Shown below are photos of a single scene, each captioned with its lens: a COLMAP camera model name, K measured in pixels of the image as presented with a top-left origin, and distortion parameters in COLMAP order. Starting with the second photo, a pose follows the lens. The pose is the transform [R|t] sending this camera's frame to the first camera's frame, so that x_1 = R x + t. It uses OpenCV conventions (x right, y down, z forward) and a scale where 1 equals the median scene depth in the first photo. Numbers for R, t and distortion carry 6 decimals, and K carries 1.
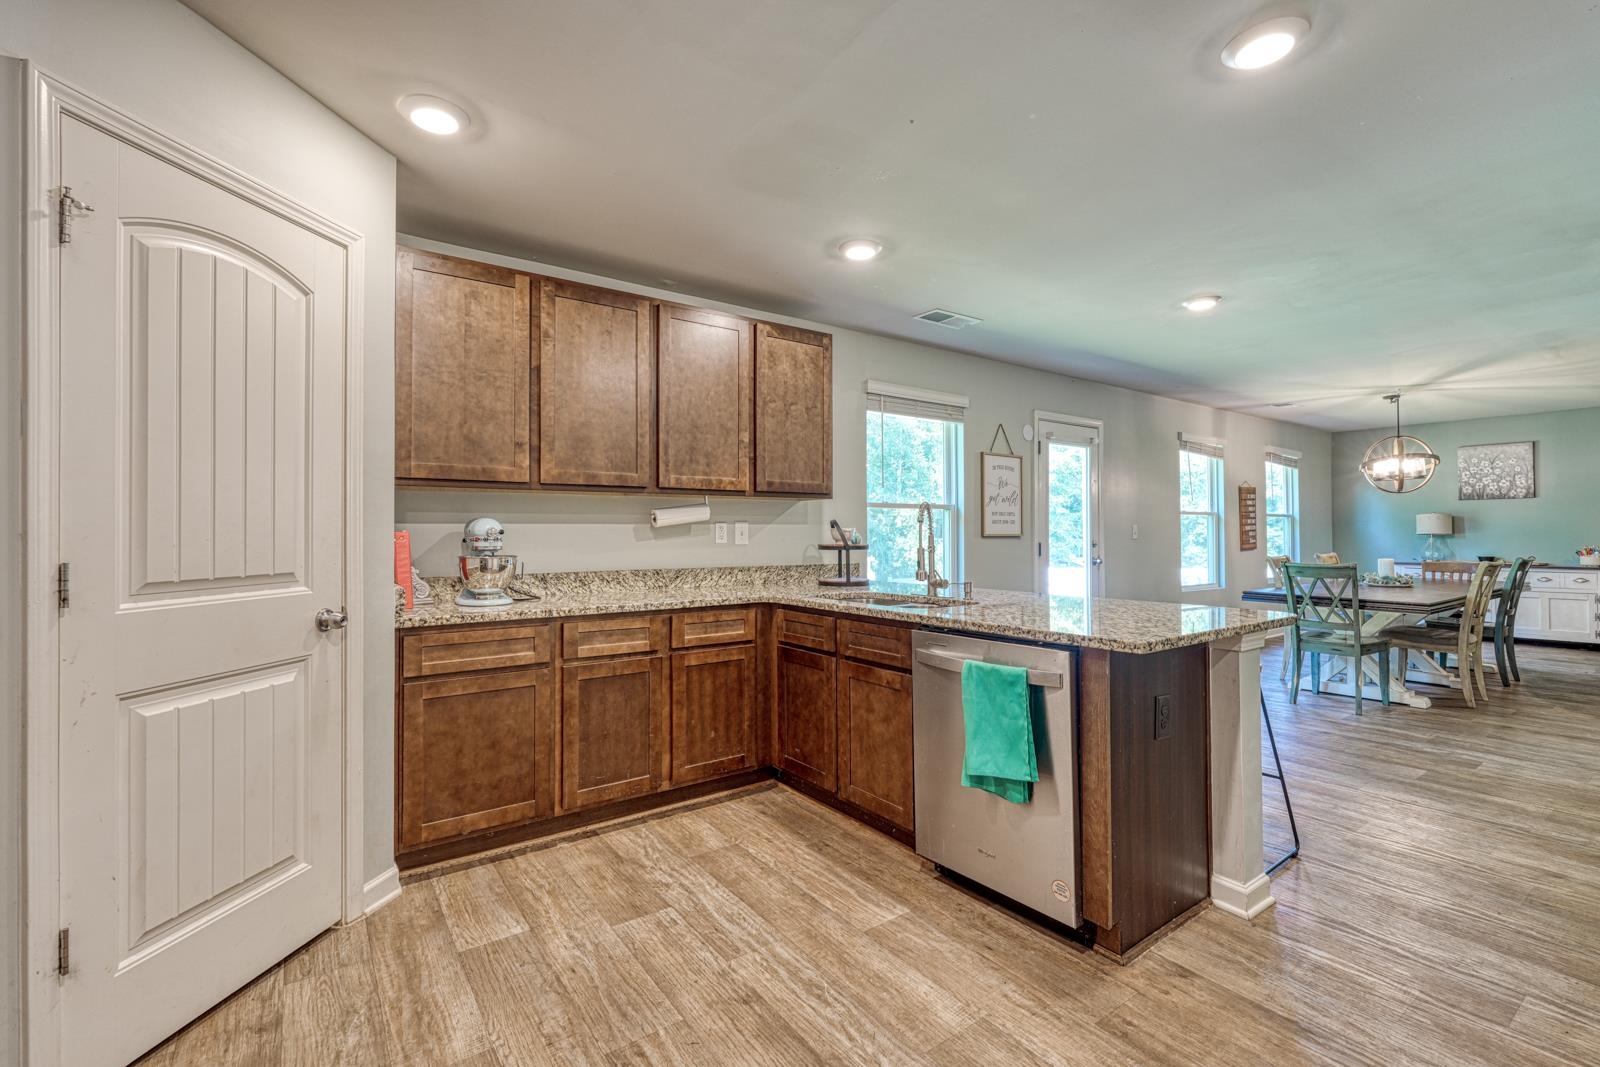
lens RADIAL K [[705.4, 0, 806.9], [0, 705.4, 531.6], [0, 0, 1]] dist [0.000434, 0.000414]
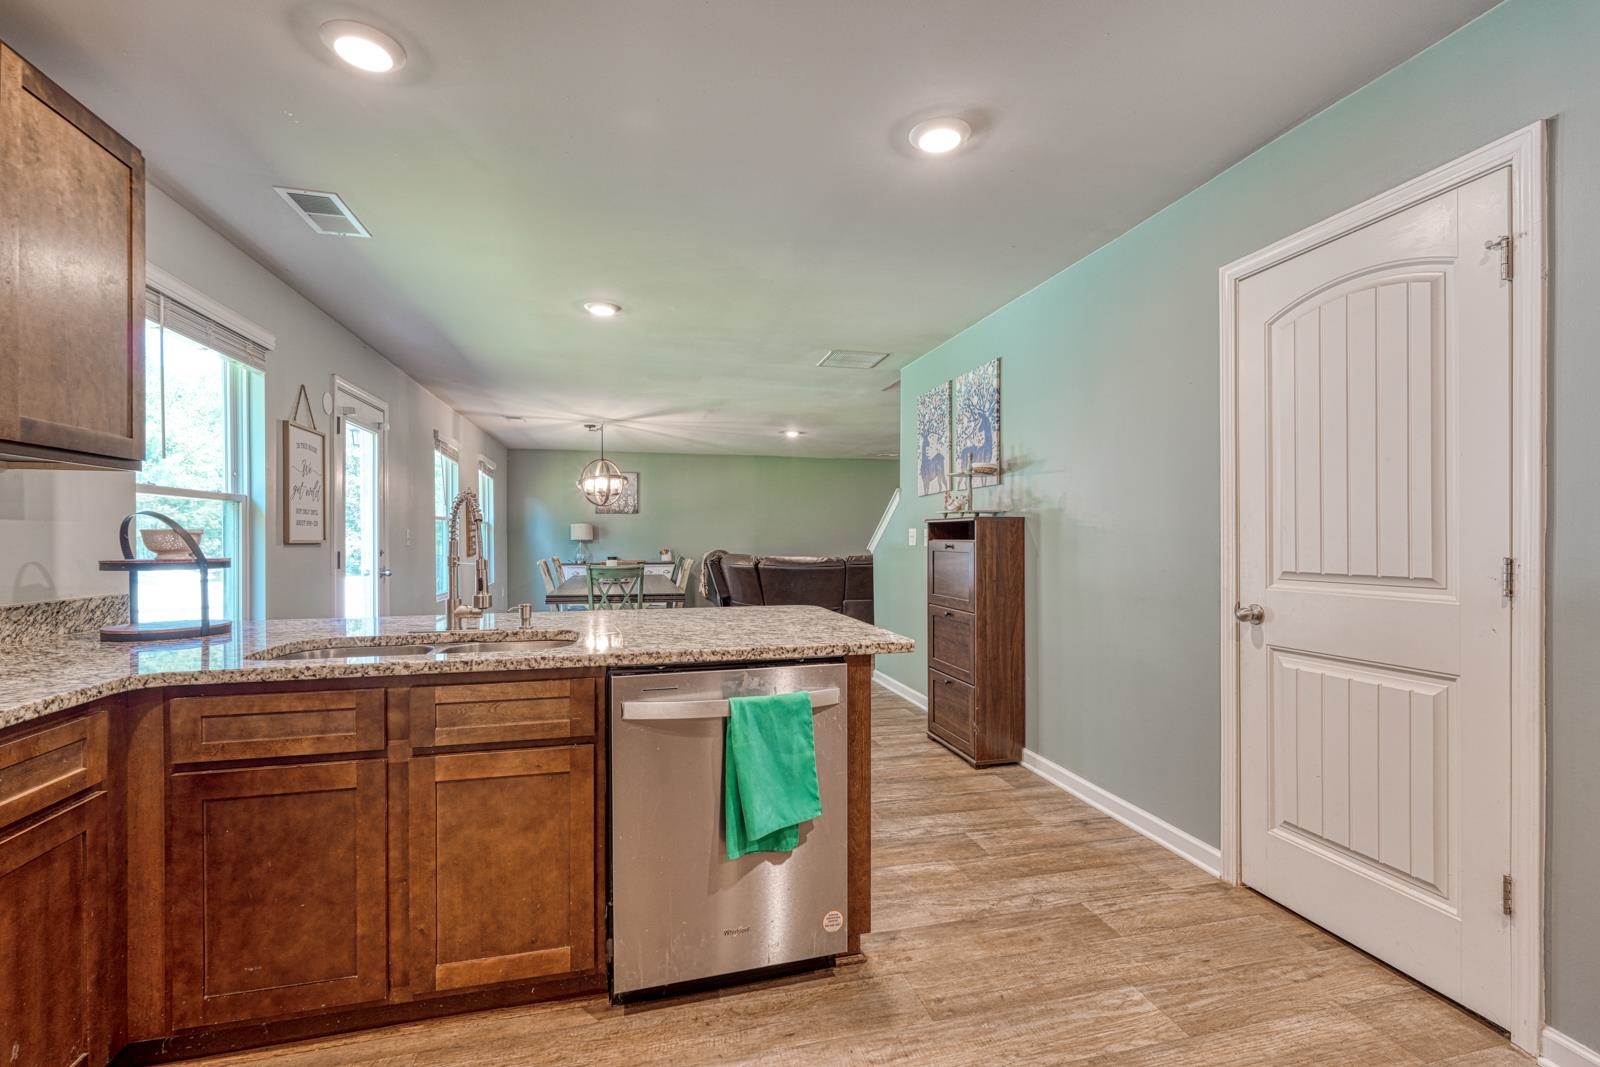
lens RADIAL K [[705.4, 0, 810.5], [0, 705.4, 545.7], [0, 0, 1]] dist [0.000434, 0.000414]
pose [[0.367451, -0.008912, 0.930000, -0.289973], [-0.000792, 0.999951, 0.009896, 0.002427], [-0.930042, -0.004372, 0.367426, 0.388808]]
